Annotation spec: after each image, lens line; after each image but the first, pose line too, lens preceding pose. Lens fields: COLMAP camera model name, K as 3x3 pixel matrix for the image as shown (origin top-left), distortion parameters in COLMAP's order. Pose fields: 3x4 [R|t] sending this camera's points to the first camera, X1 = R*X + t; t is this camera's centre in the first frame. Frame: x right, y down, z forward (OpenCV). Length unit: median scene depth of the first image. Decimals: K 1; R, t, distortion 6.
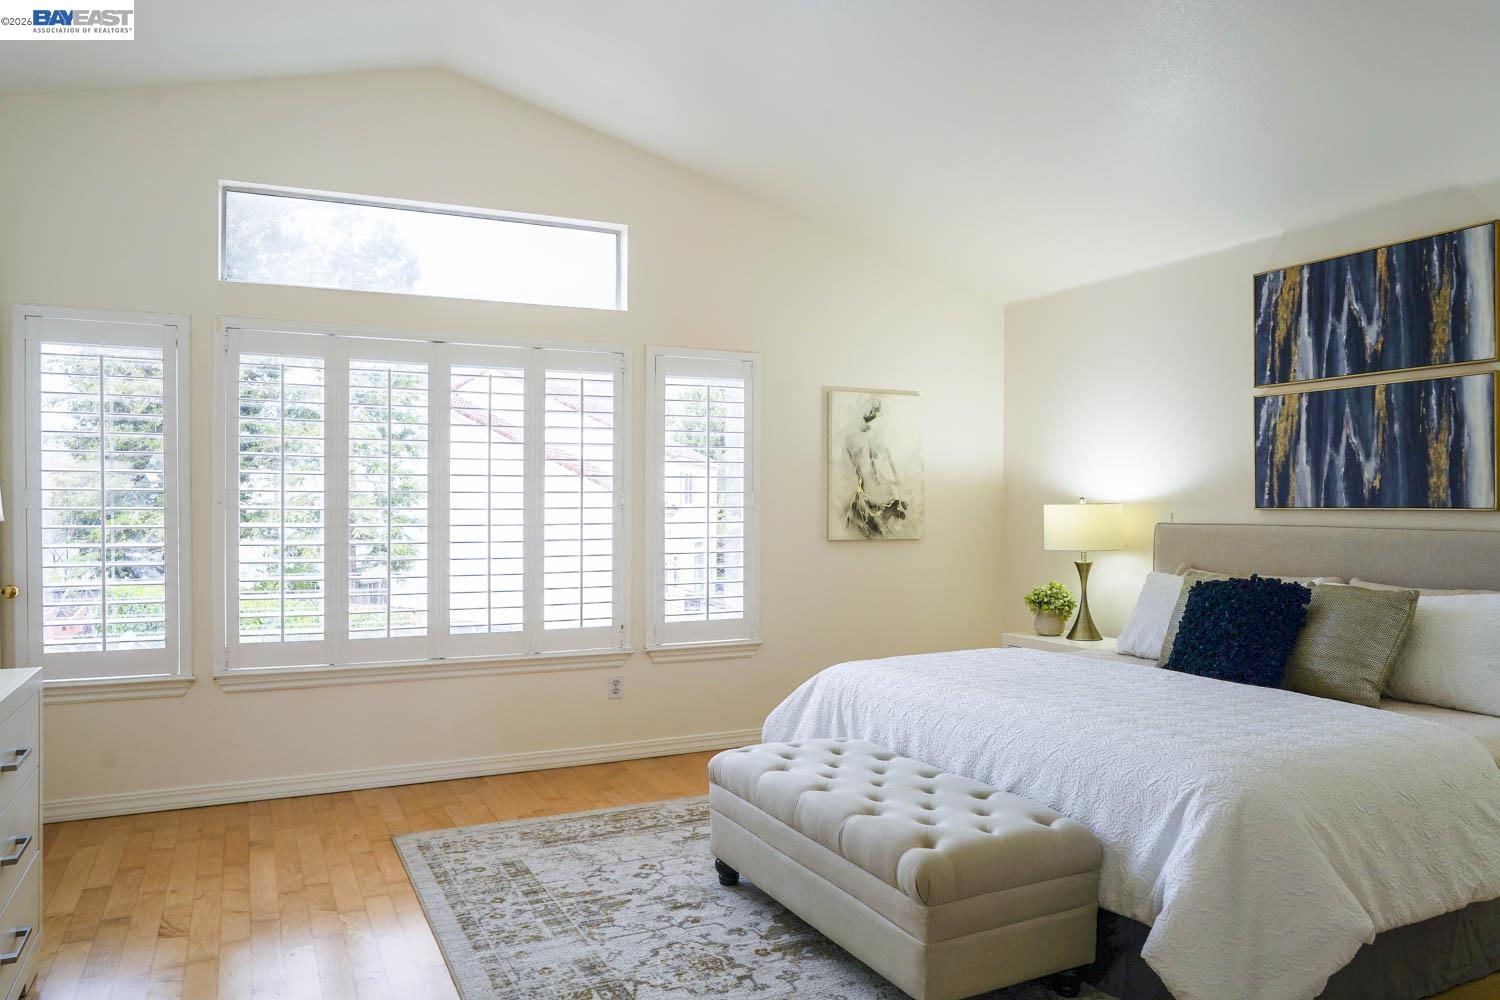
lens RADIAL K [[1071.8, 0, 753.1], [0, 1071.8, 502.6], [0, 0, 1]] dist [-0.001980, 0.002603]
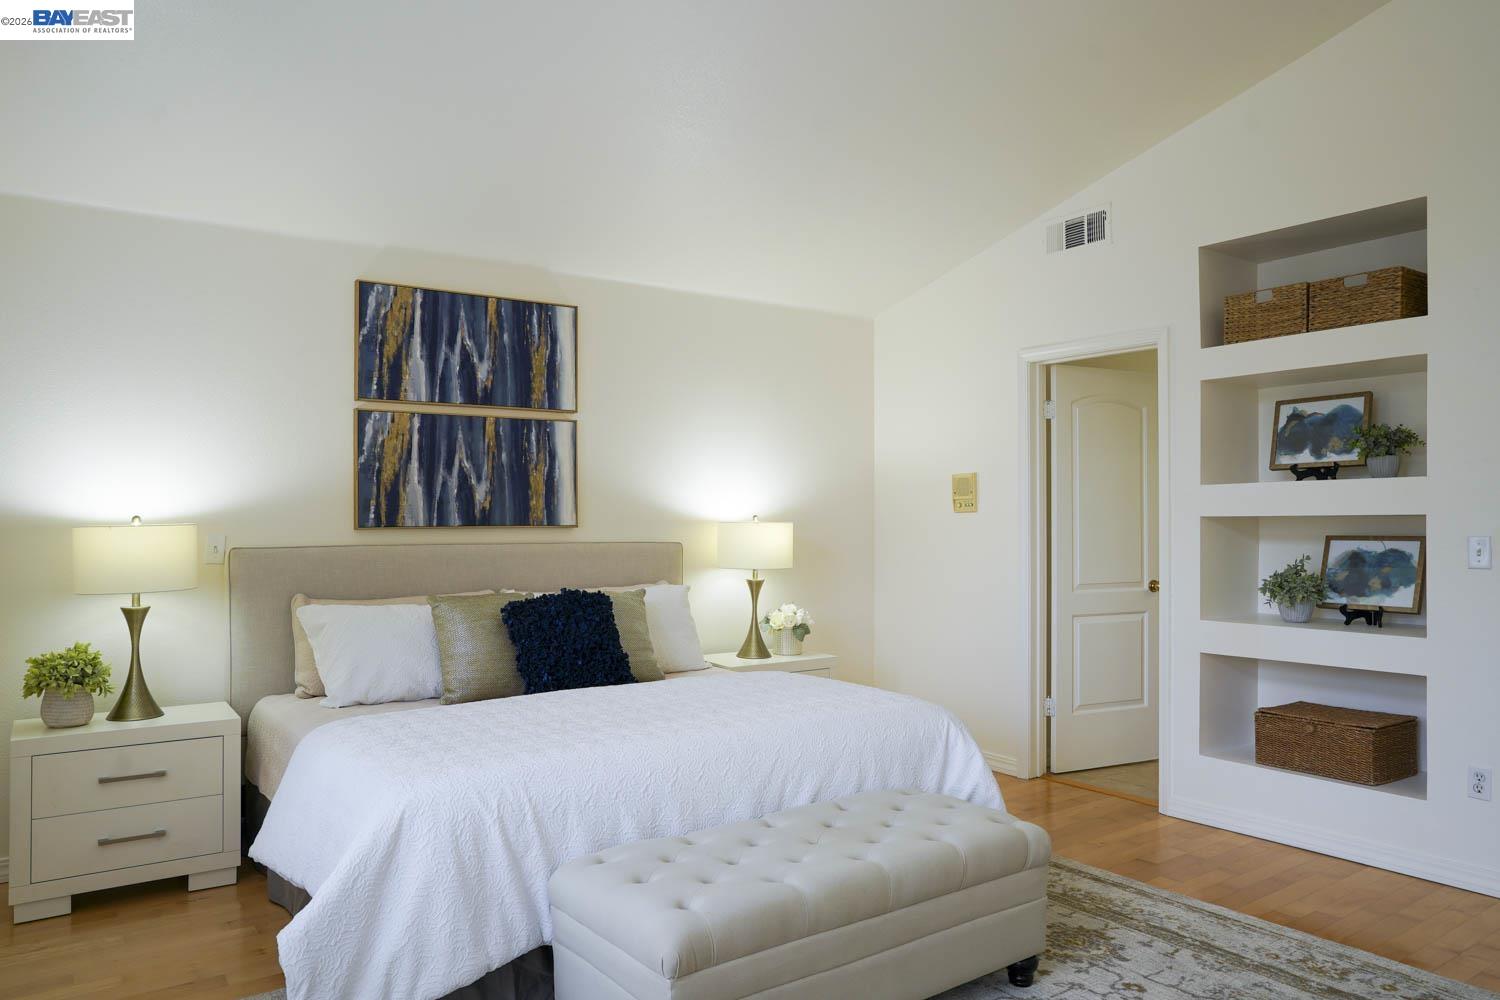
lens RADIAL K [[1071.8, 0, 751.8], [0, 1071.8, 500.5], [0, 0, 1]] dist [-0.001980, 0.002603]
pose [[-0.158842, 0.017684, 0.987146, -0.557331], [0.003582, 0.999843, -0.017335, -0.001513], [-0.987298, 0.000782, -0.158880, 0.878923]]
